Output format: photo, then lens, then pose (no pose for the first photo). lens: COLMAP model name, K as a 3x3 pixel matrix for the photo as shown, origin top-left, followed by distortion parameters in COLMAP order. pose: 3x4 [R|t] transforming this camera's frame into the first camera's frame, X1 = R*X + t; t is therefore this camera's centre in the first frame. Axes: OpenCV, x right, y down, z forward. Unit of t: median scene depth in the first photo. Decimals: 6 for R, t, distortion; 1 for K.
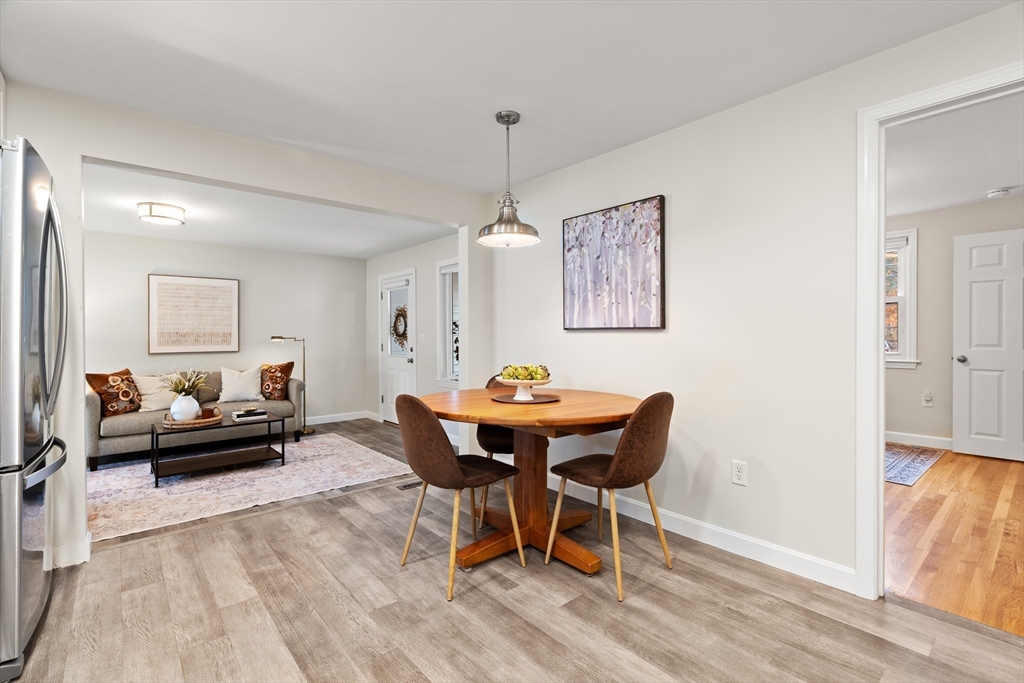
lens RADIAL K [[463.3, 0, 509.1], [0, 463.3, 338.4], [0, 0, 1]] dist [-0.005066, 0.000993]
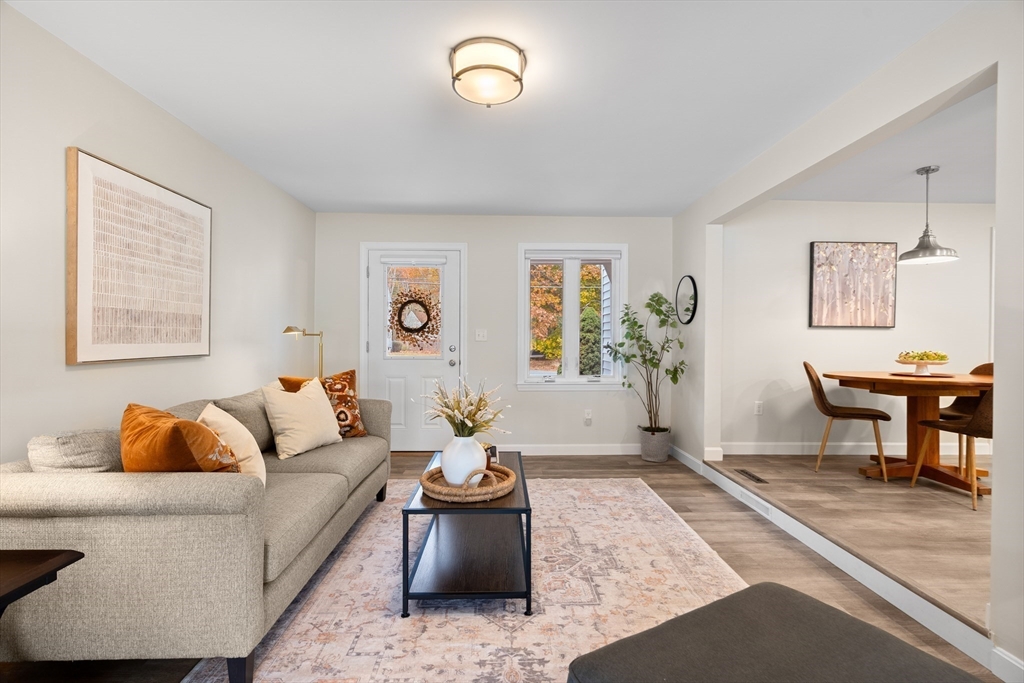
lens RADIAL K [[463.3, 0, 509.0], [0, 463.3, 343.1], [0, 0, 1]] dist [-0.005066, 0.000993]
pose [[0.635519, 0.000057, 0.772085, -1.464563], [-0.001337, 0.999999, 0.001026, 0.027442], [-0.772084, -0.001684, 0.635518, 0.864349]]
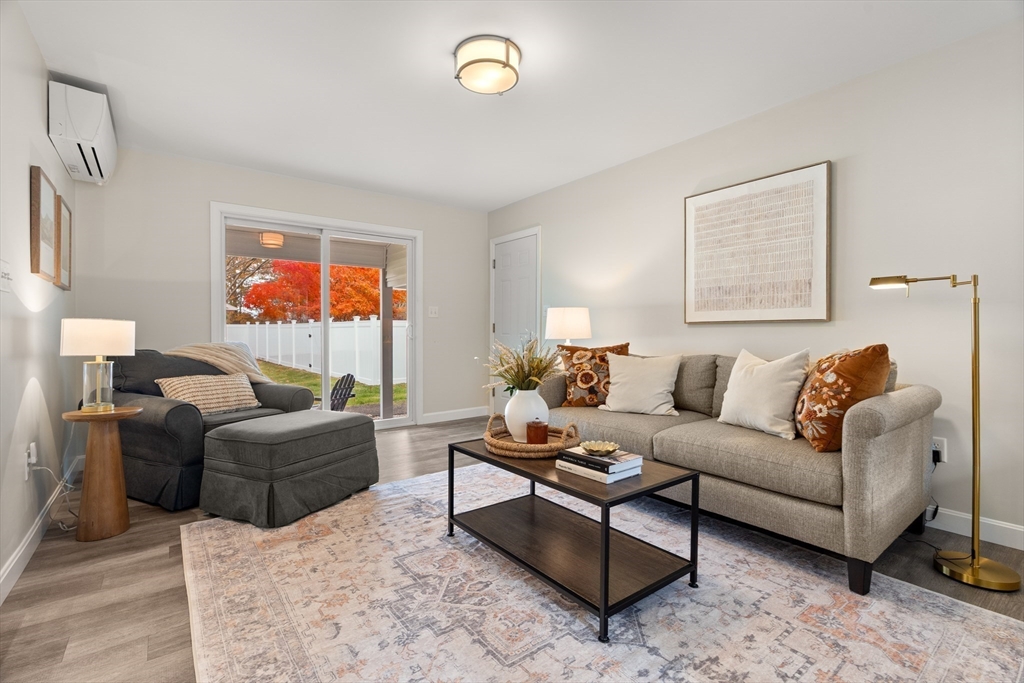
lens RADIAL K [[463.3, 0, 514.5], [0, 463.3, 338.5], [0, 0, 1]] dist [-0.005066, 0.000993]
pose [[-0.051107, 0.017508, -0.998540, -0.229102], [-0.005404, 0.999827, 0.017807, 0.075982], [0.998679, 0.006306, -0.051004, 1.385921]]
